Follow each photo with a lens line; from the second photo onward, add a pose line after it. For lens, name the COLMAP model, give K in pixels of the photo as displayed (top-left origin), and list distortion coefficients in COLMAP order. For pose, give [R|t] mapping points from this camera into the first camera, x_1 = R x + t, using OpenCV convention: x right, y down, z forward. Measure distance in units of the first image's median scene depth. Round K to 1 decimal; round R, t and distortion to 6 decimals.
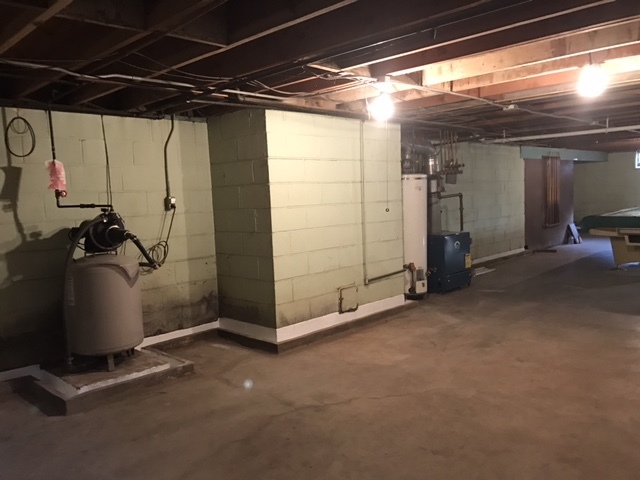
lens RADIAL K [[524.8, 0, 320.0], [0, 524.8, 240.0], [0, 0, 1]] dist [0.041883, -0.053716]
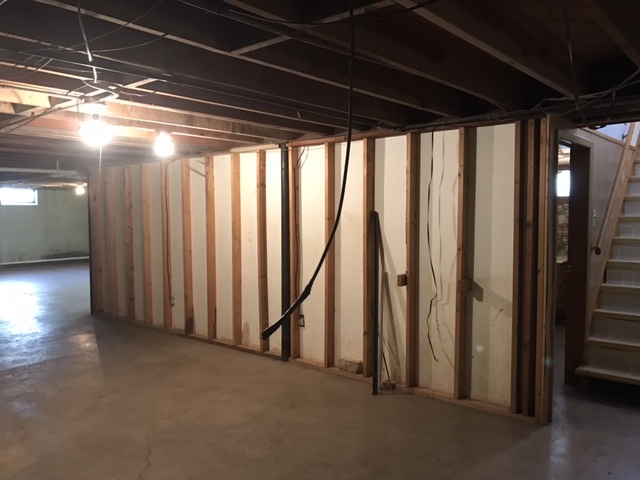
lens RADIAL K [[524.8, 0, 320.0], [0, 524.8, 240.0], [0, 0, 1]] dist [0.041883, -0.053716]
pose [[-0.097390, -0.003187, 0.995241, -0.817836], [0.095906, 0.995311, 0.012572, -0.053940], [-0.990615, 0.096674, -0.096627, 0.807633]]
